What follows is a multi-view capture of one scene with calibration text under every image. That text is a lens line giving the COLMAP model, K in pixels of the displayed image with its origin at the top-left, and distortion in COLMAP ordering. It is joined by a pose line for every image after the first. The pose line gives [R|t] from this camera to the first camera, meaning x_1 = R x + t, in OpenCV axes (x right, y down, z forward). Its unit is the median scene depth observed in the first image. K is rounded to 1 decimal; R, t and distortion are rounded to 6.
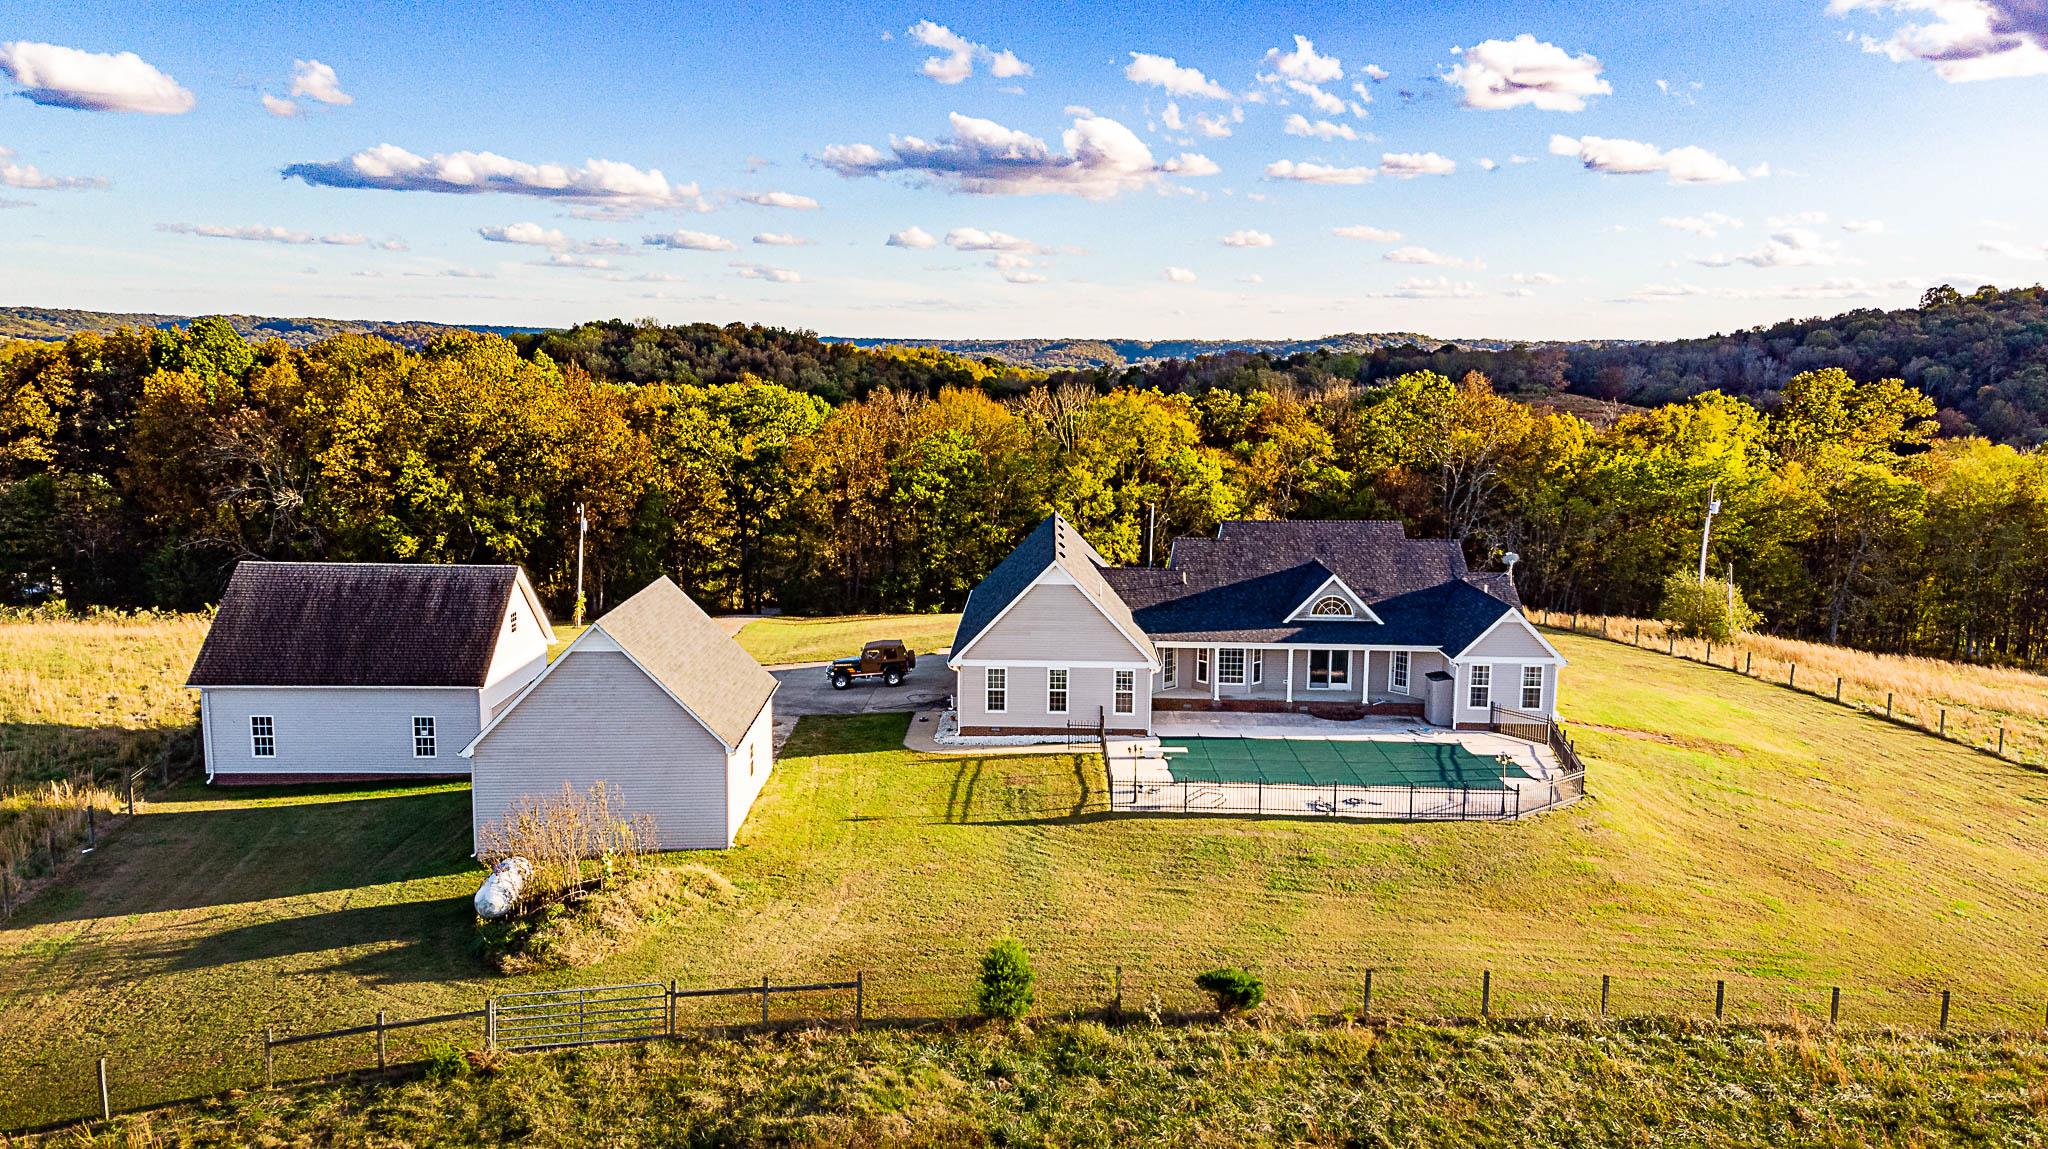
lens RADIAL K [[1419.5, 0, 1015.9], [0, 1419.5, 604.1], [0, 0, 1]] dist [0.250823, -0.234231]
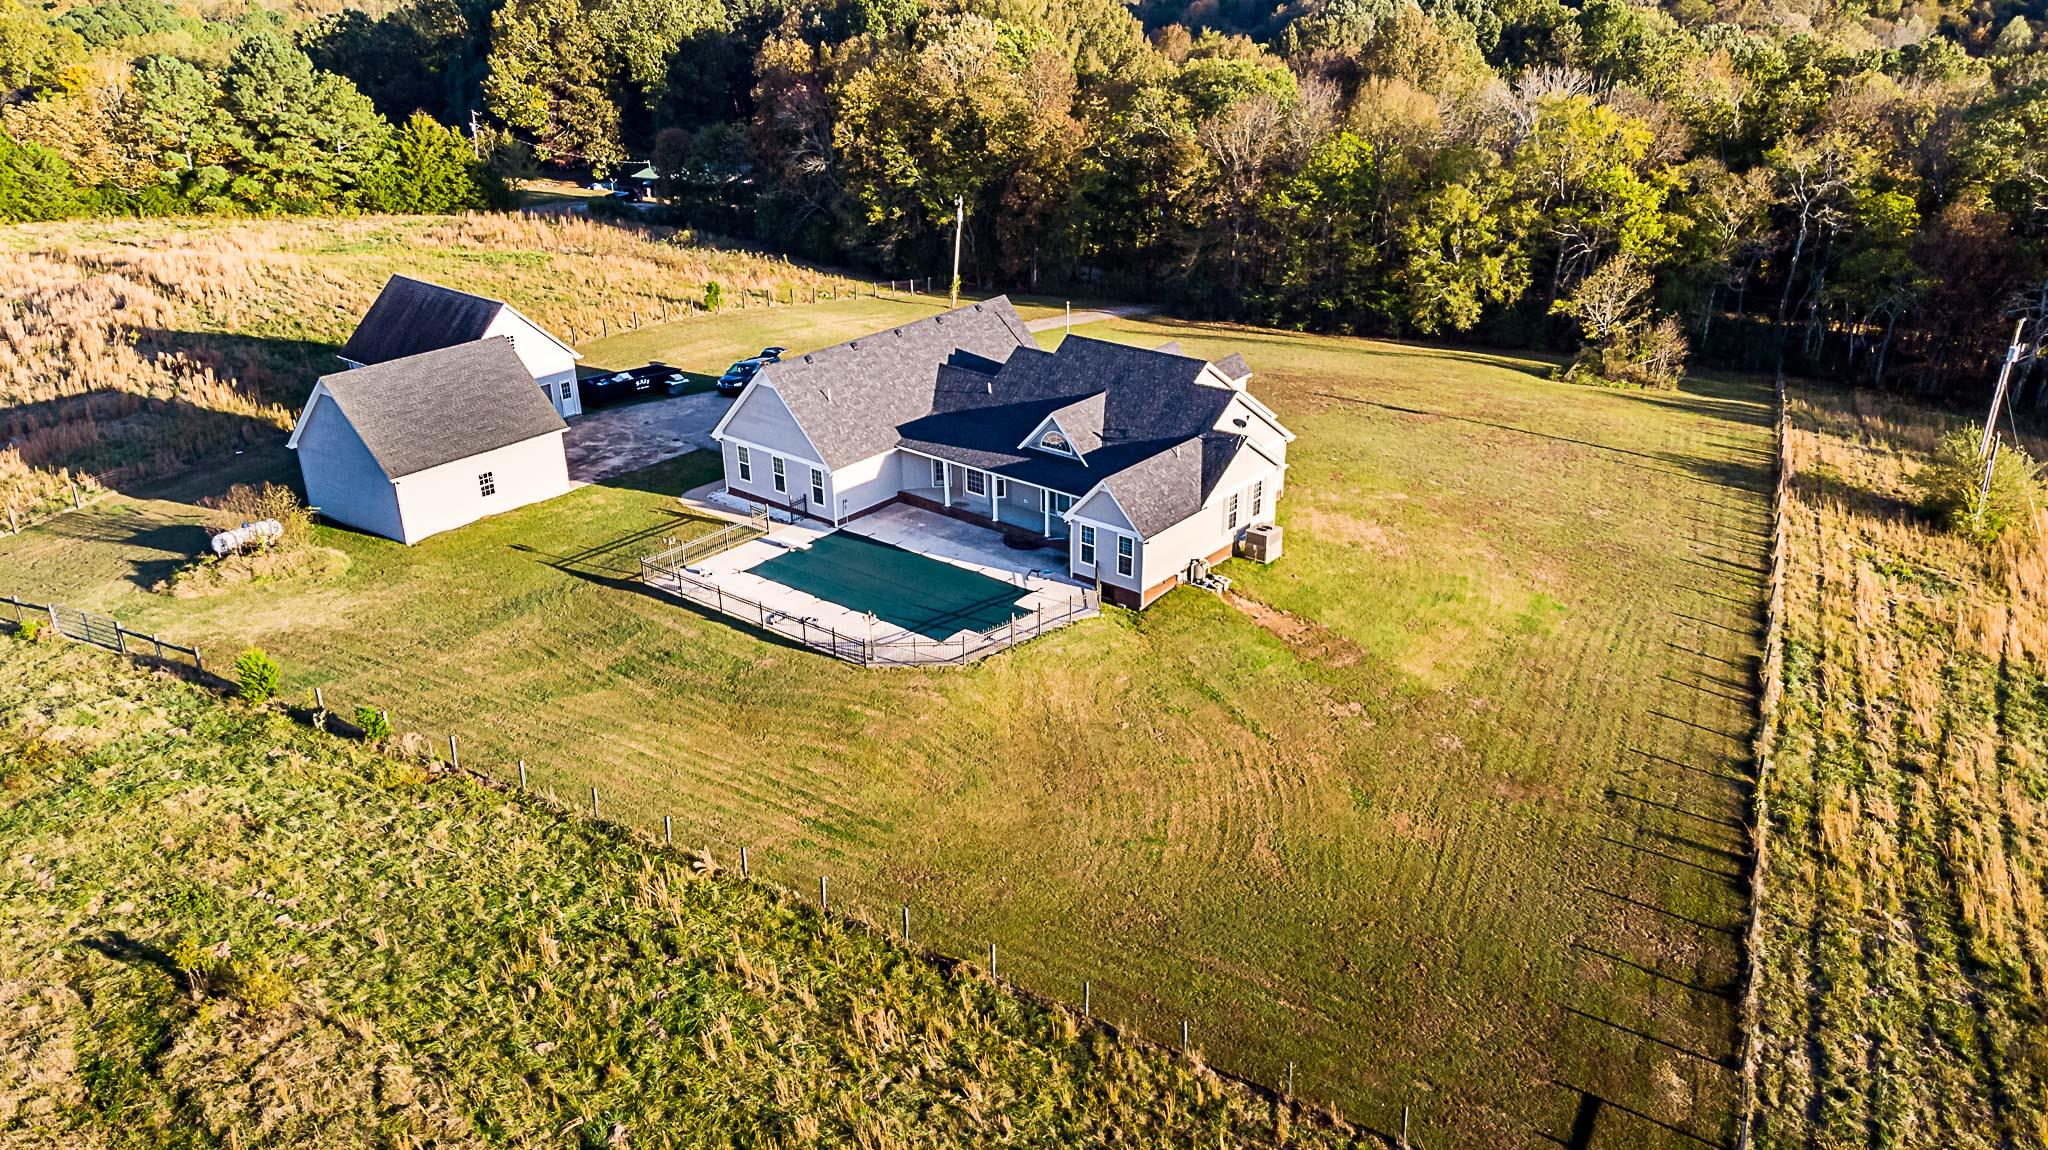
lens RADIAL K [[1419.5, 0, 1015.9], [0, 1419.5, 604.6], [0, 0, 1]] dist [0.250823, -0.234231]
pose [[0.801442, 0.247579, -0.544422, 0.821918], [-0.091273, 0.950262, 0.297776, -0.200318], [0.591067, -0.188959, 0.784178, 0.132438]]
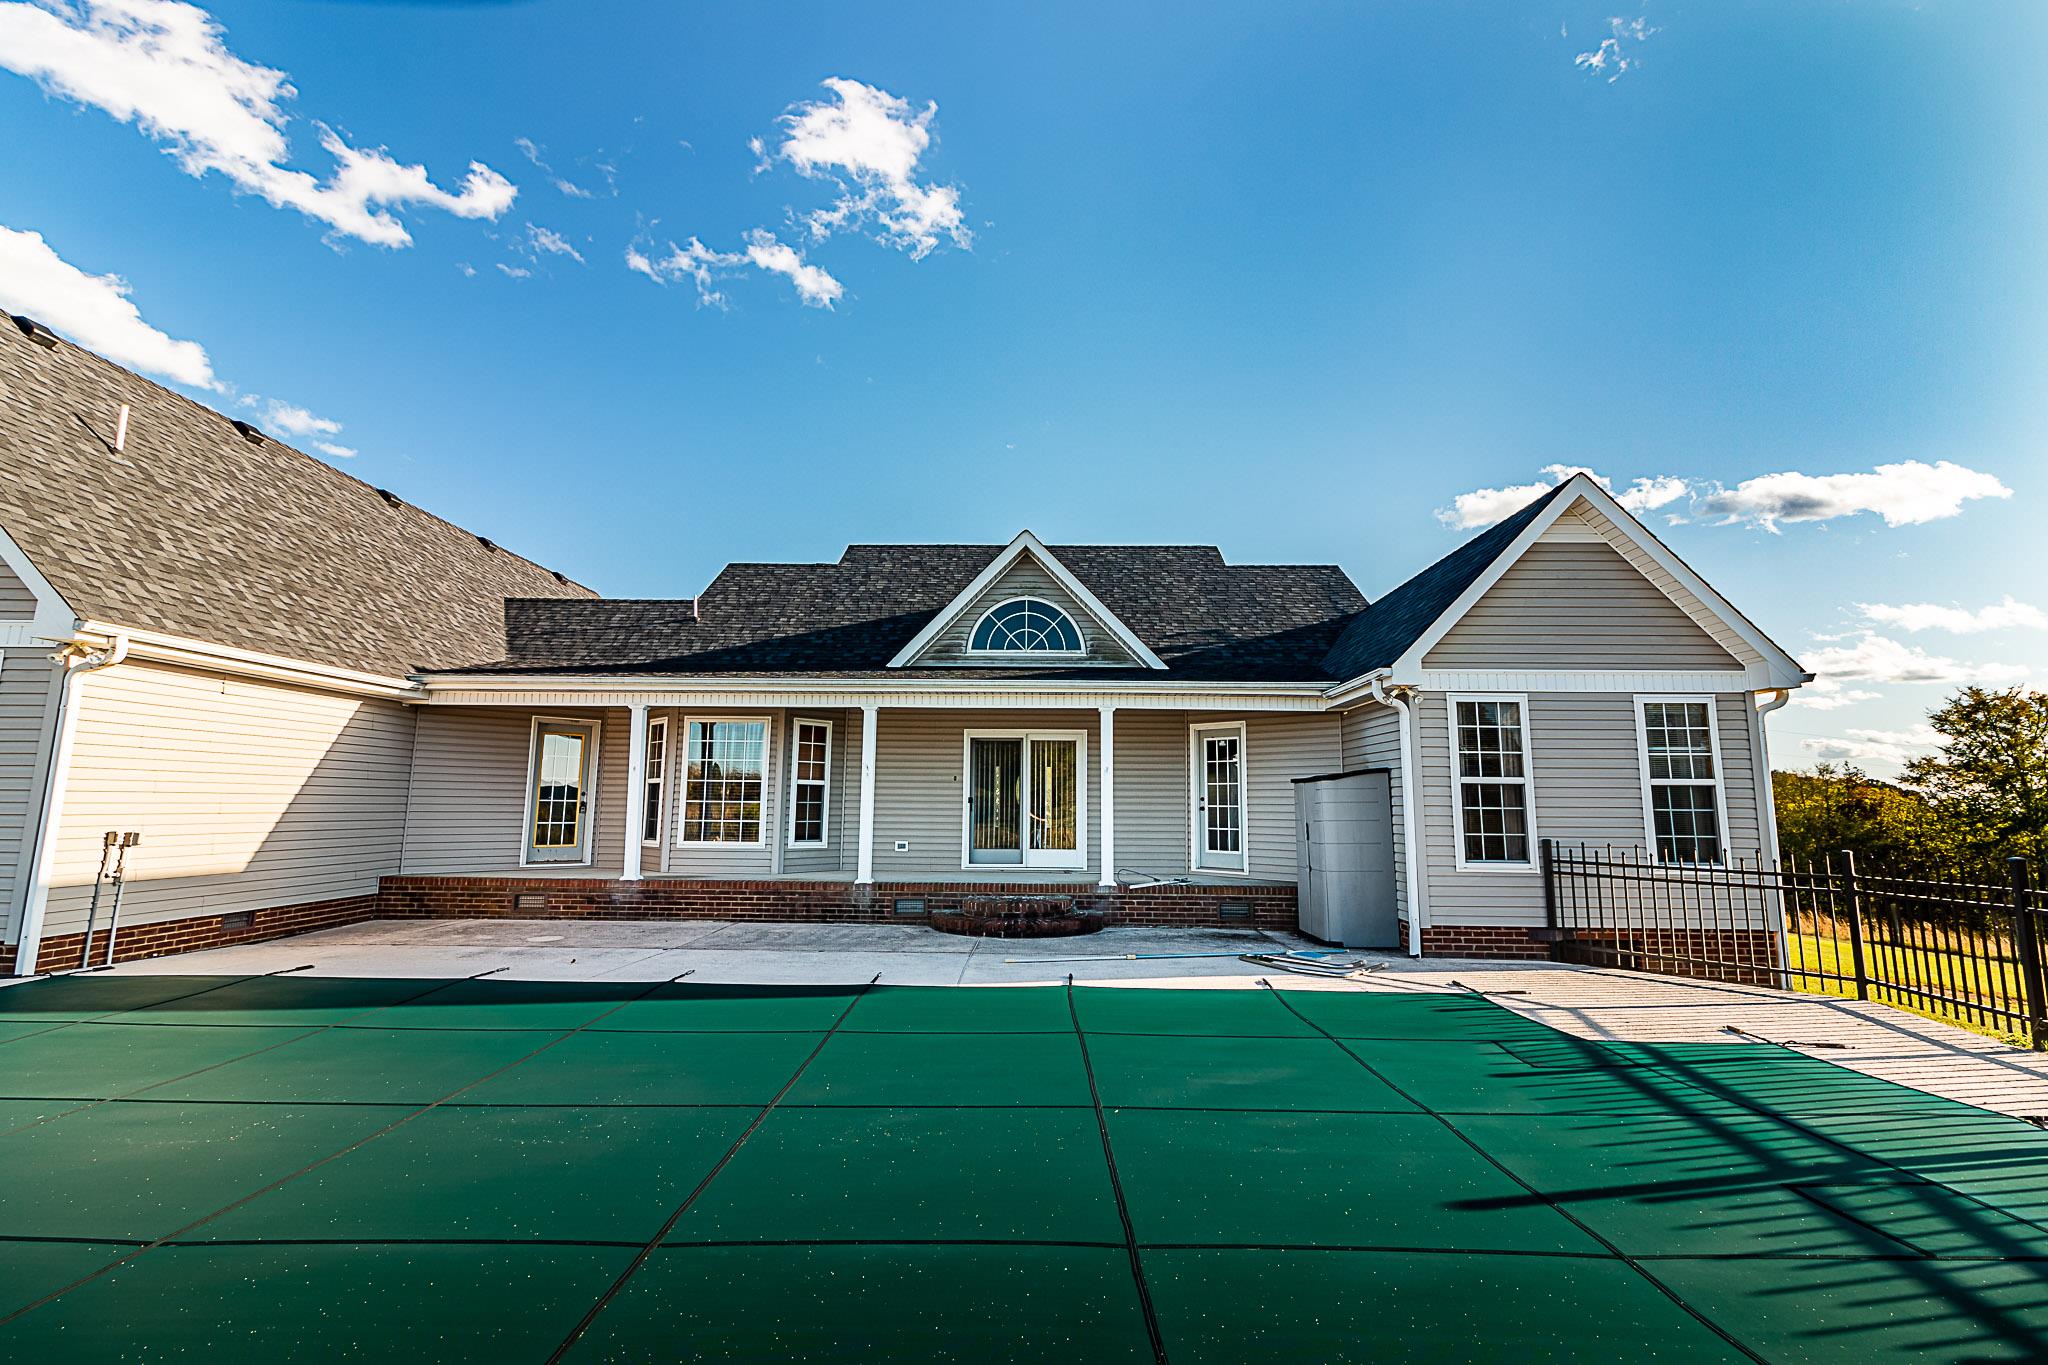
lens RADIAL K [[962.1, 0, 1031.3], [0, 962.1, 670.3], [0, 0, 1]] dist [0.000443, 0.000064]
pose [[0.999650, 0.007852, 0.025259, 0.220936], [0.000160, 0.953107, -0.302634, 0.086418], [-0.026451, 0.302532, 0.952772, 0.794089]]
